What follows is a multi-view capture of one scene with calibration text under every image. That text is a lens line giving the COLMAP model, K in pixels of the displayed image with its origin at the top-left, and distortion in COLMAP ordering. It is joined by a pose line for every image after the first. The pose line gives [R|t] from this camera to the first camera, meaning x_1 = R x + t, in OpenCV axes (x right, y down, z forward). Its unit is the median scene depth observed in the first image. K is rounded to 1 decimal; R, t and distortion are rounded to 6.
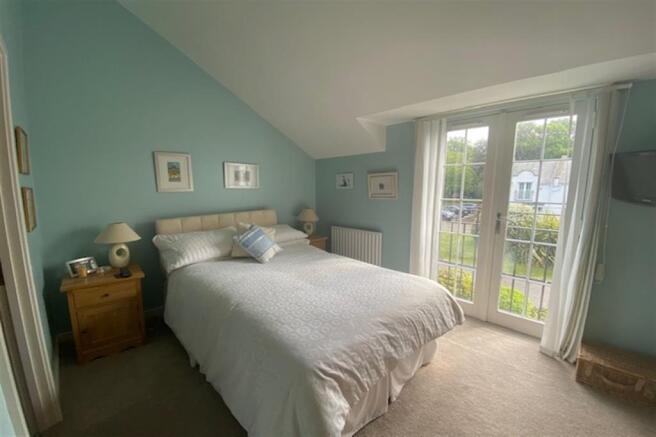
lens RADIAL K [[266.4, 0, 325.8], [0, 266.4, 218.6], [0, 0, 1]] dist [0.023211, -0.026321]
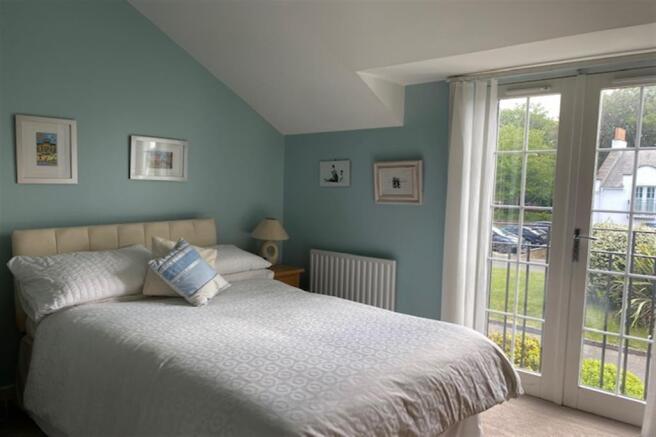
lens RADIAL K [[489.5, 0, 328.0], [0, 489.5, 218.5], [0, 0, 1]] dist [-0.001316, -0.002881]
pose [[0.997371, 0.020019, 0.069639, -0.026365], [-0.016468, 0.998553, -0.051194, 0.023061], [-0.070563, 0.049913, 0.996258, -0.113198]]
